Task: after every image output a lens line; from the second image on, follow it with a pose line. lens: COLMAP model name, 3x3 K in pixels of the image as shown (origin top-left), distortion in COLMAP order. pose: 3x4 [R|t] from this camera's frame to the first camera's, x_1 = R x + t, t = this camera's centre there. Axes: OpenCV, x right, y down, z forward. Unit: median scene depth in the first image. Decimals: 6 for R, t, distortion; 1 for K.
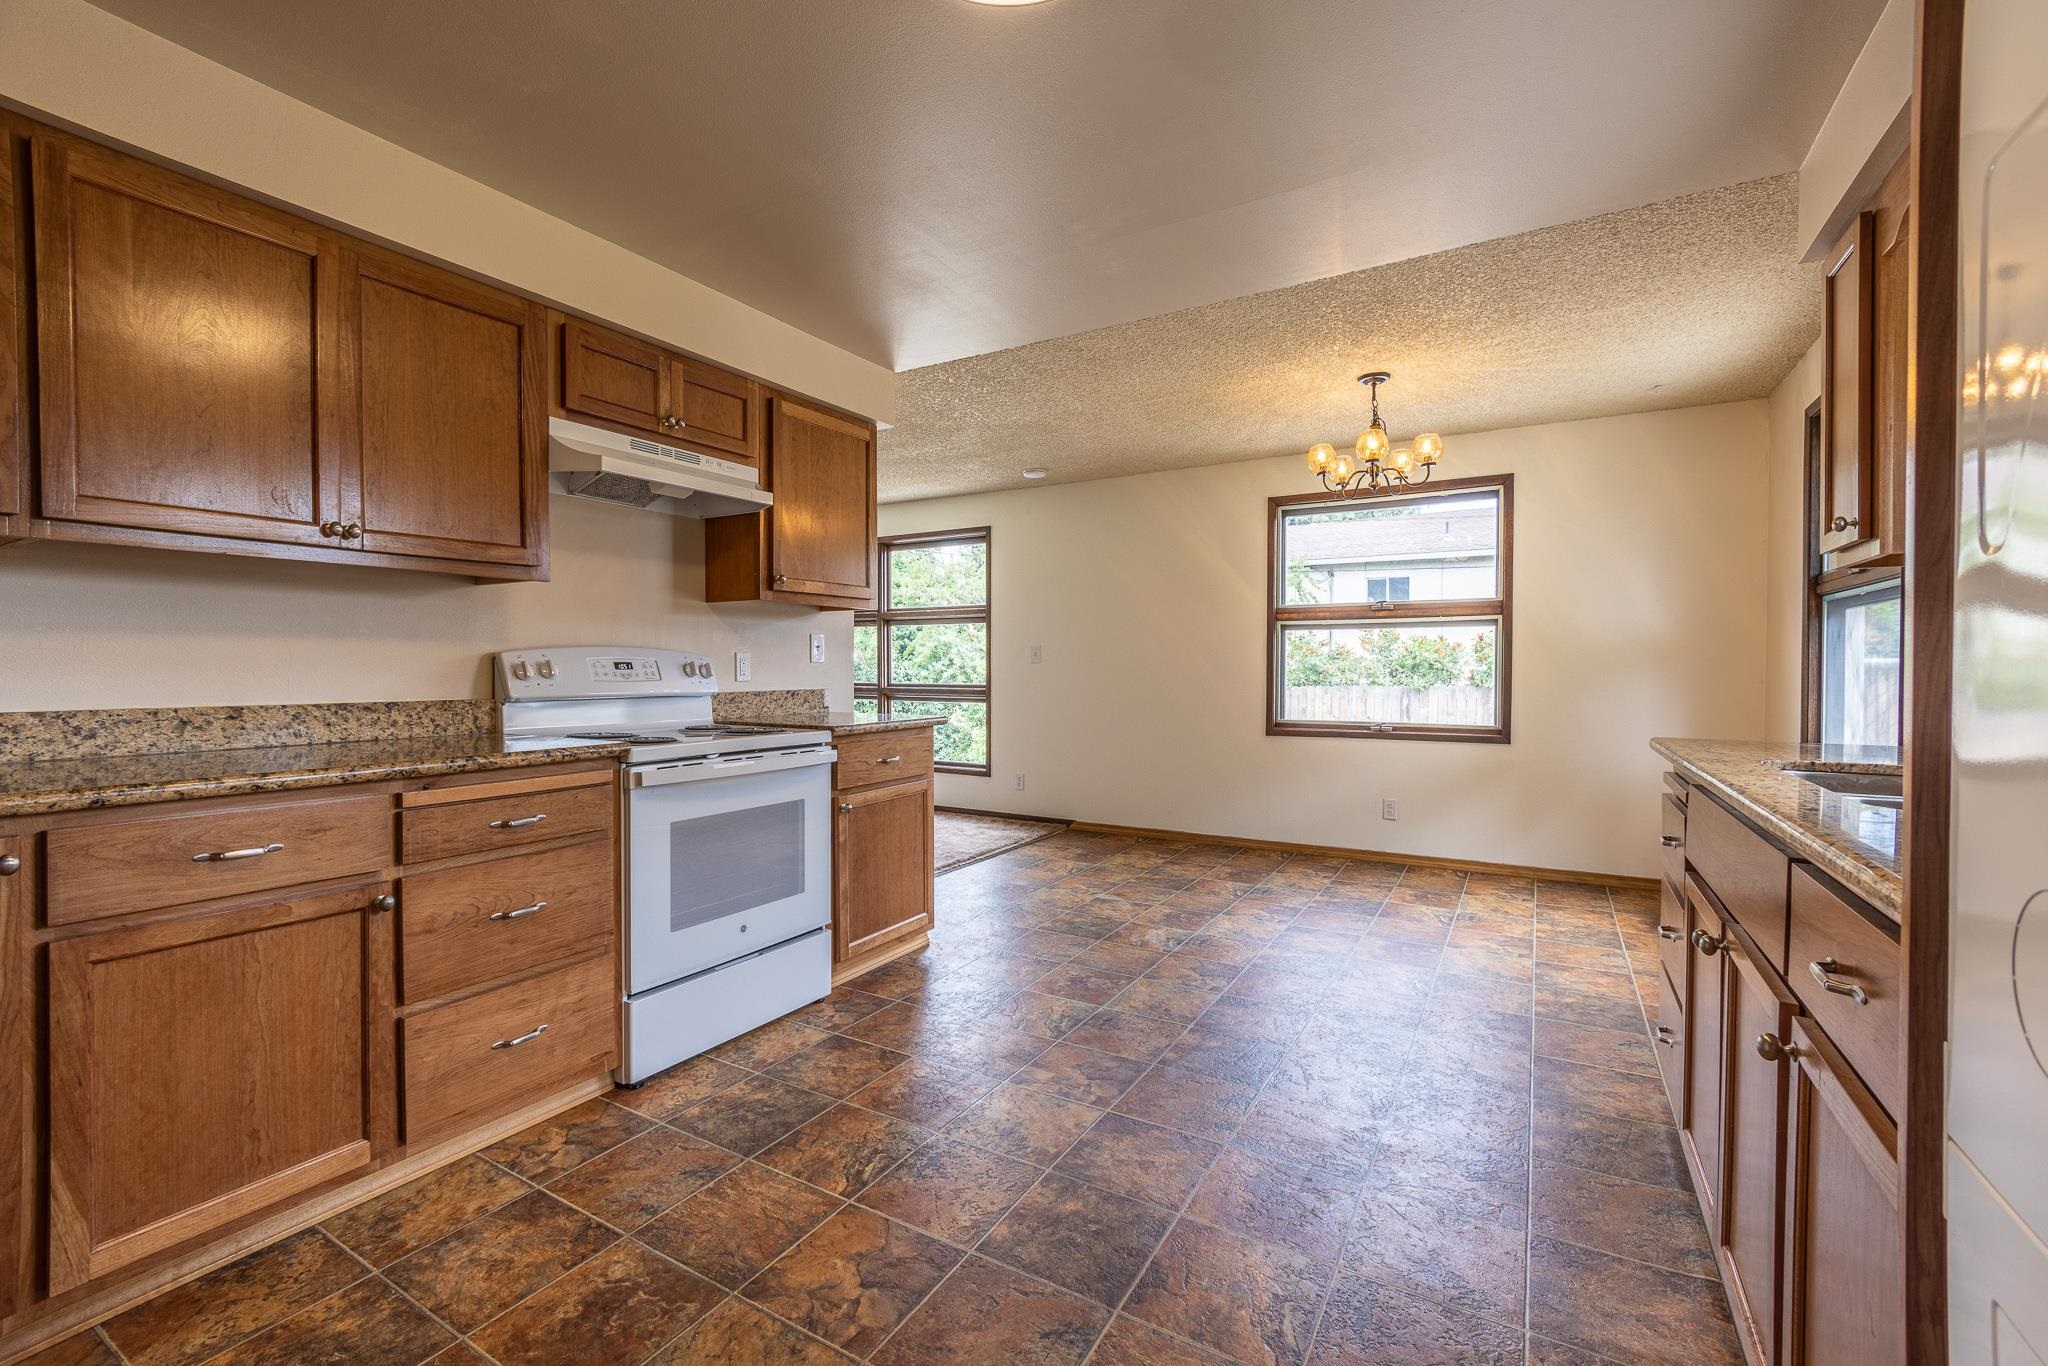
lens RADIAL K [[868.2, 0, 1027.2], [0, 868.2, 675.0], [0, 0, 1]] dist [-0.005763, 0.000983]
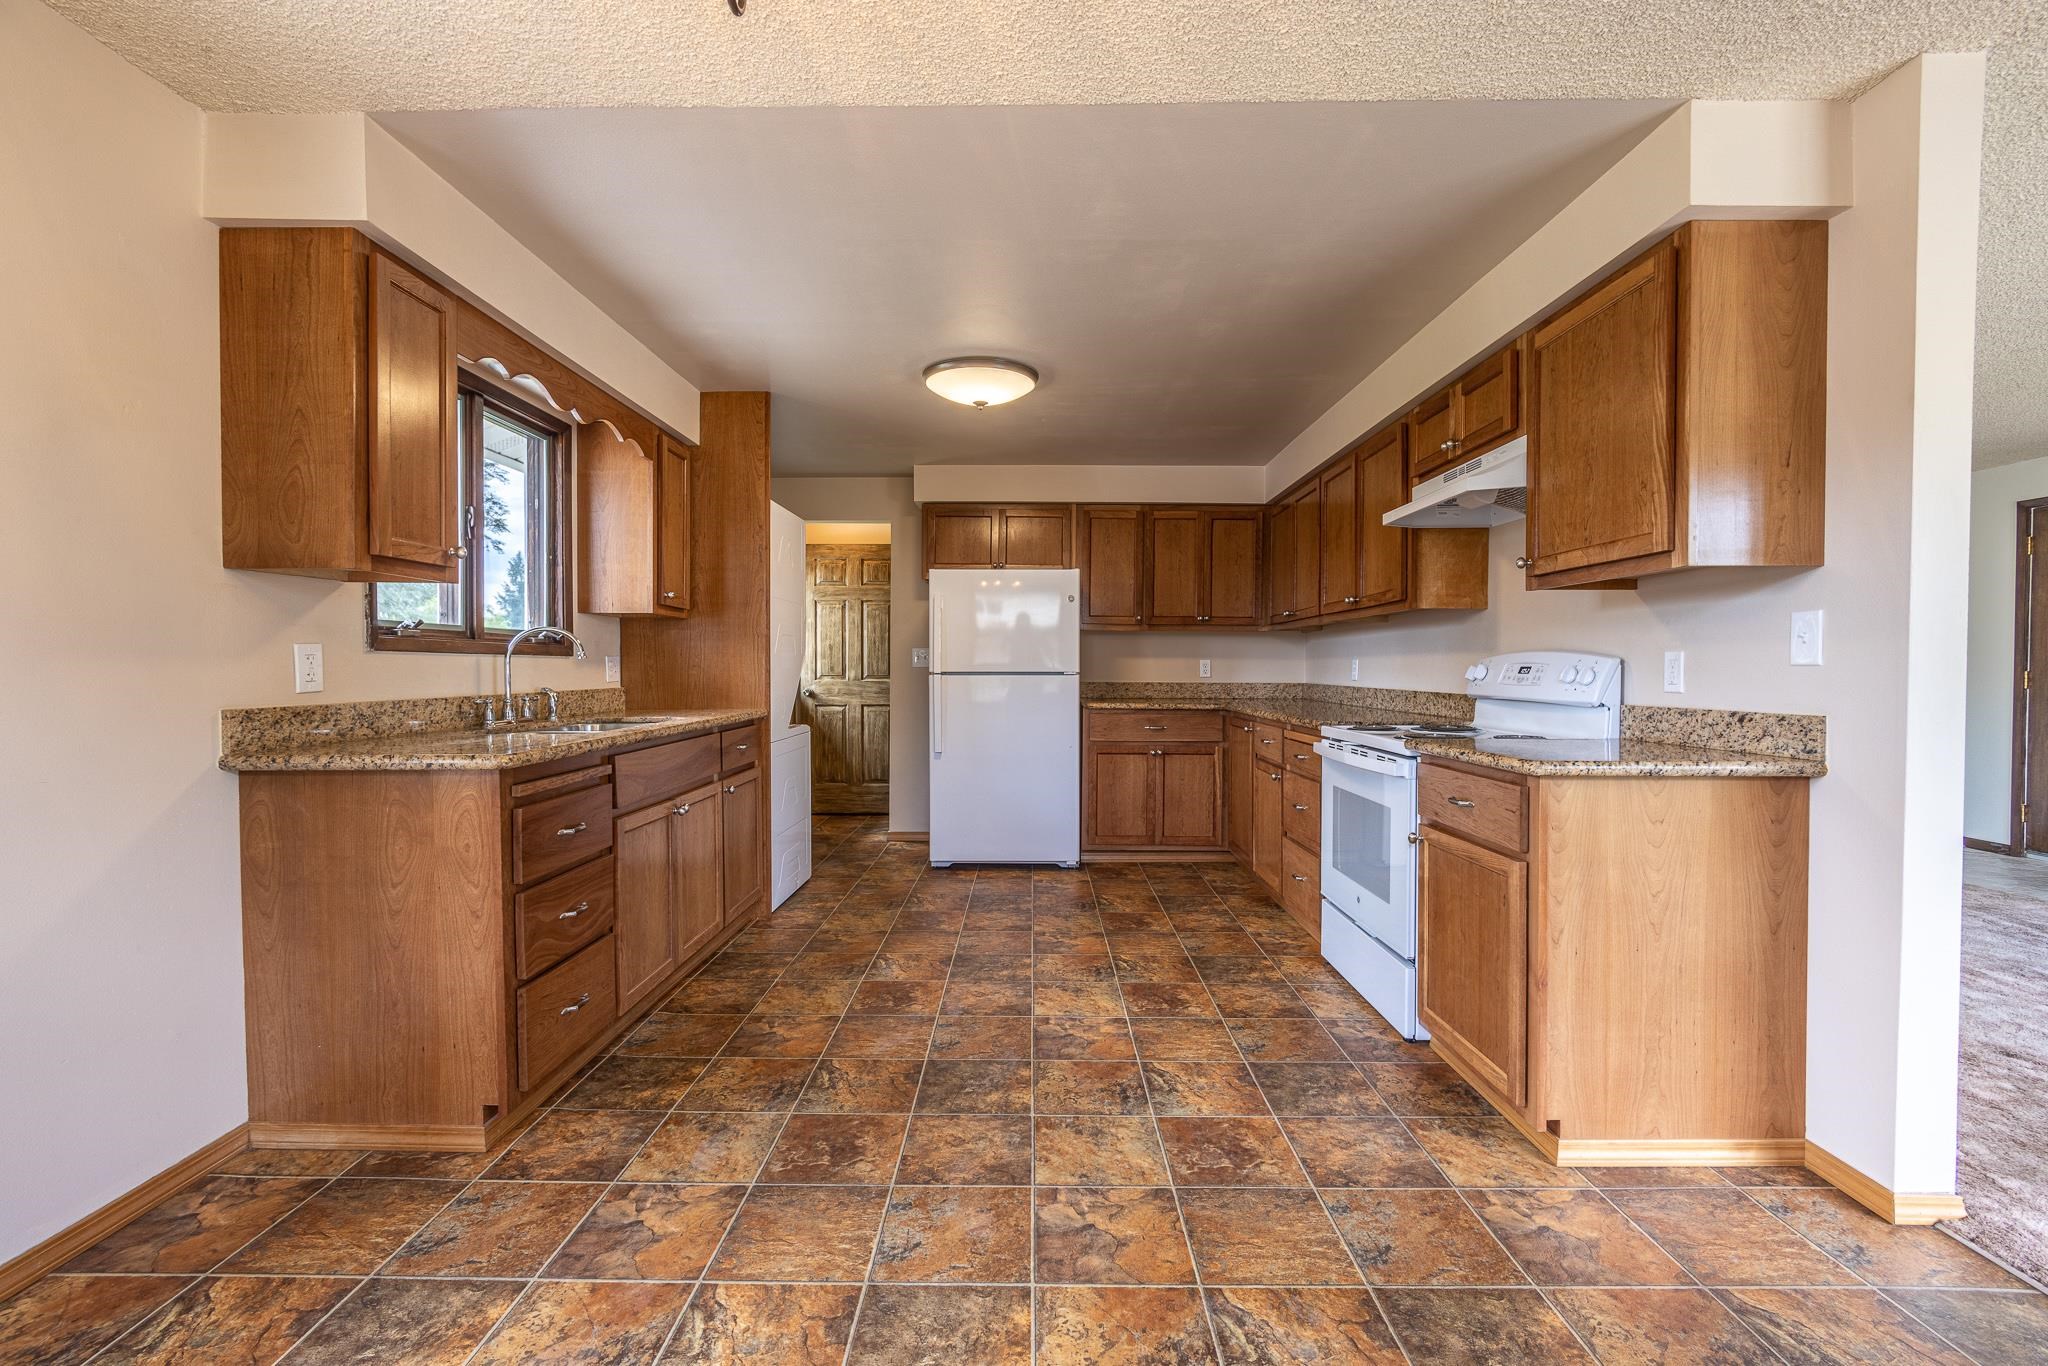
lens RADIAL K [[868.2, 0, 1027.1], [0, 868.2, 686.0], [0, 0, 1]] dist [-0.005763, 0.000983]
pose [[-0.864064, 0.011121, -0.503259, 0.749586], [-0.004484, 0.999546, 0.029788, -0.026197], [0.503362, 0.027995, -0.863622, 2.114719]]
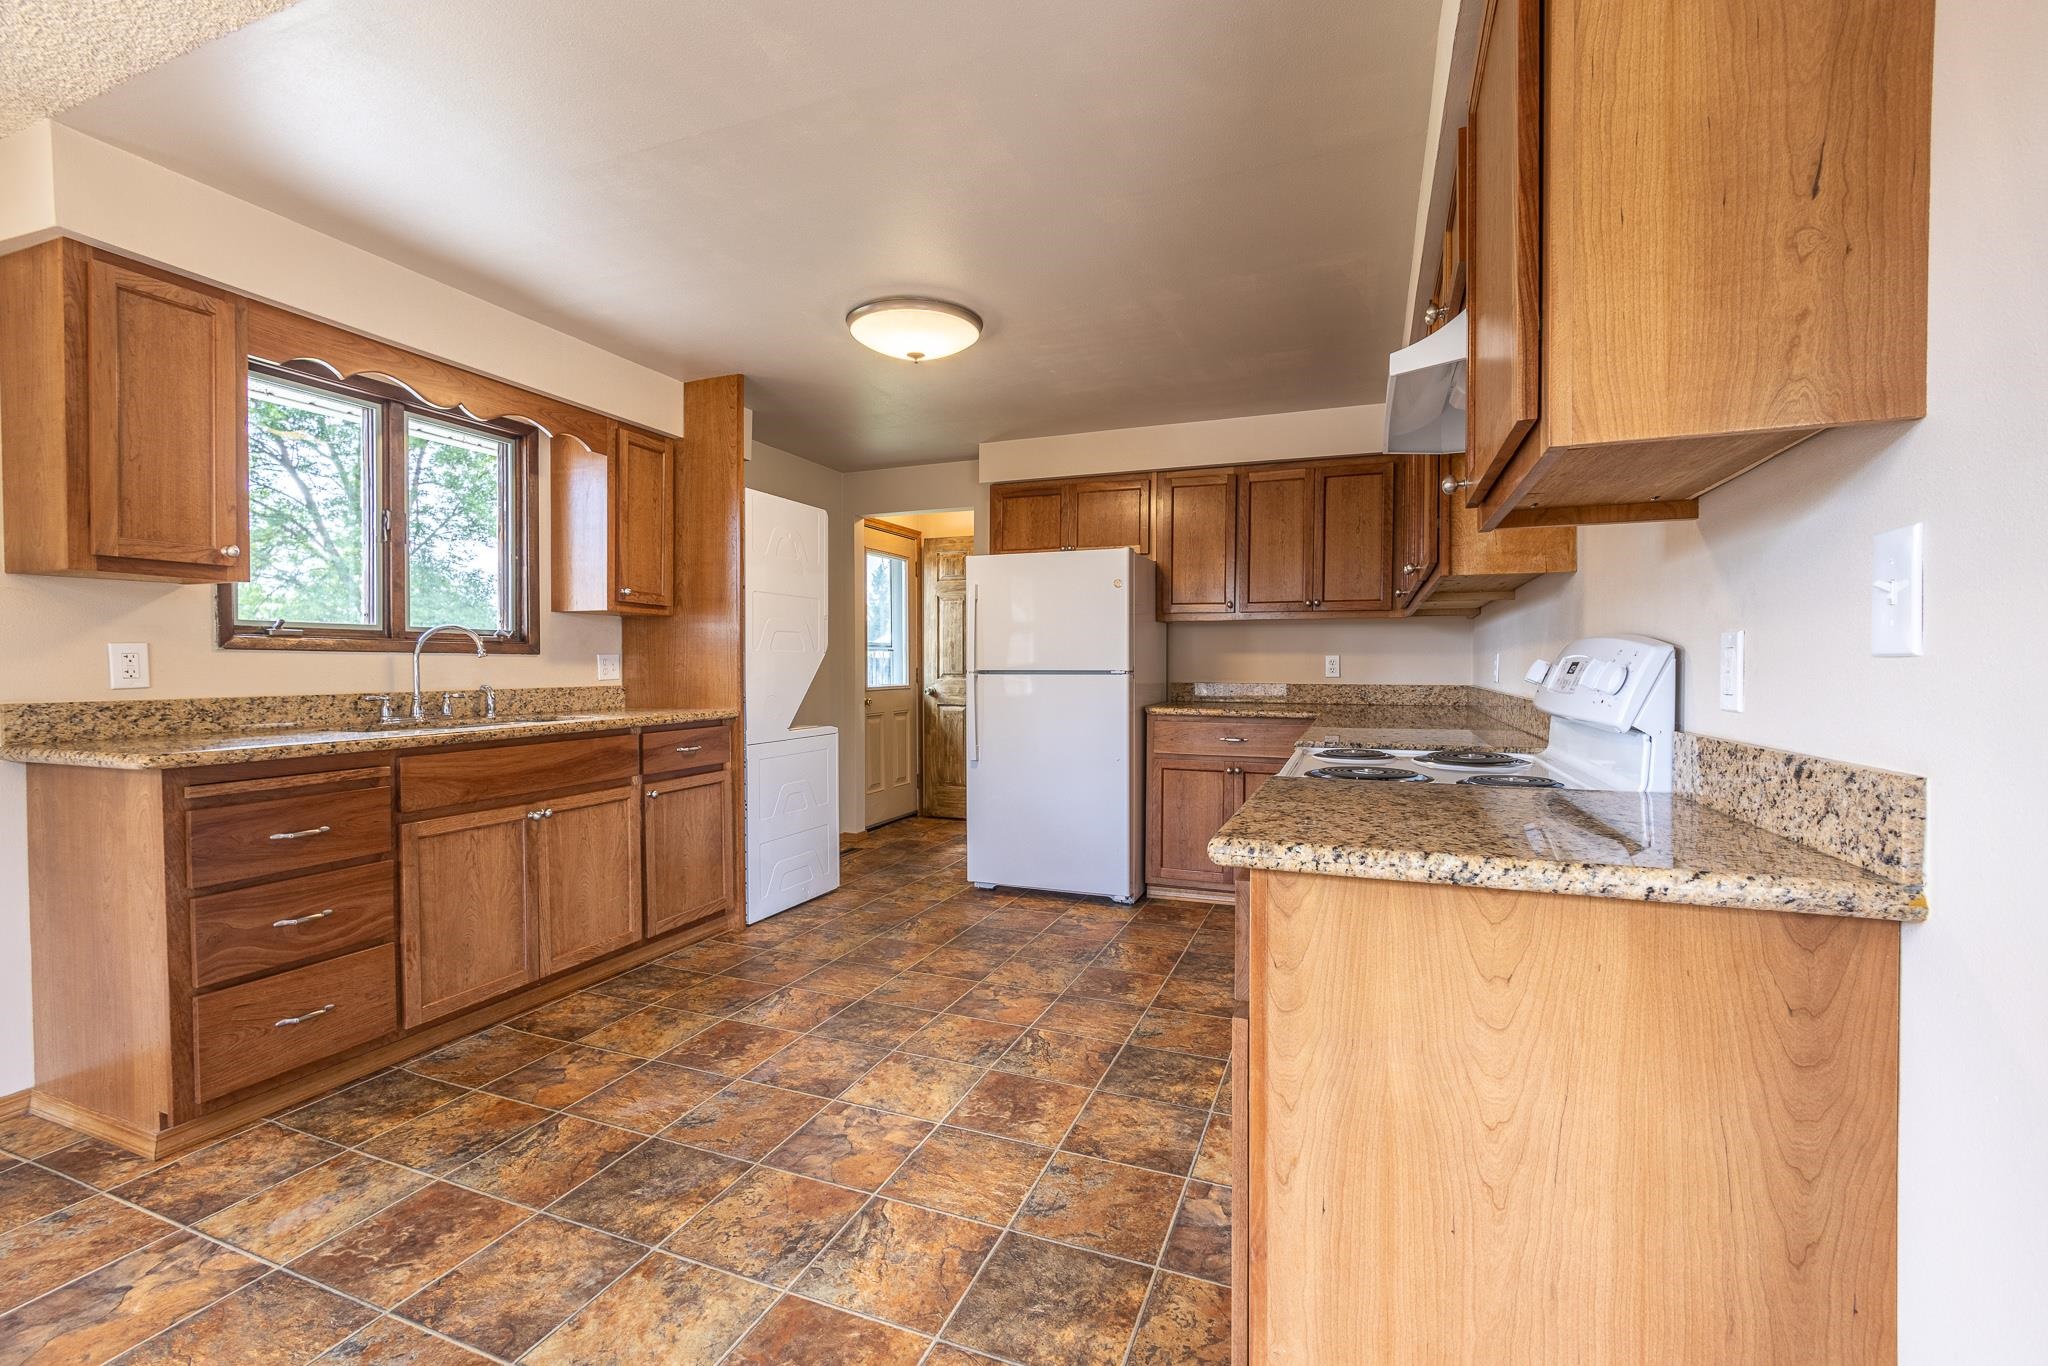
lens RADIAL K [[868.2, 0, 1029.5], [0, 868.2, 681.2], [0, 0, 1]] dist [-0.005763, 0.000983]
pose [[-0.986829, 0.003832, -0.161721, 0.028842], [-0.000507, 0.999641, 0.026777, -0.023400], [0.161765, 0.026507, -0.986473, 2.061489]]
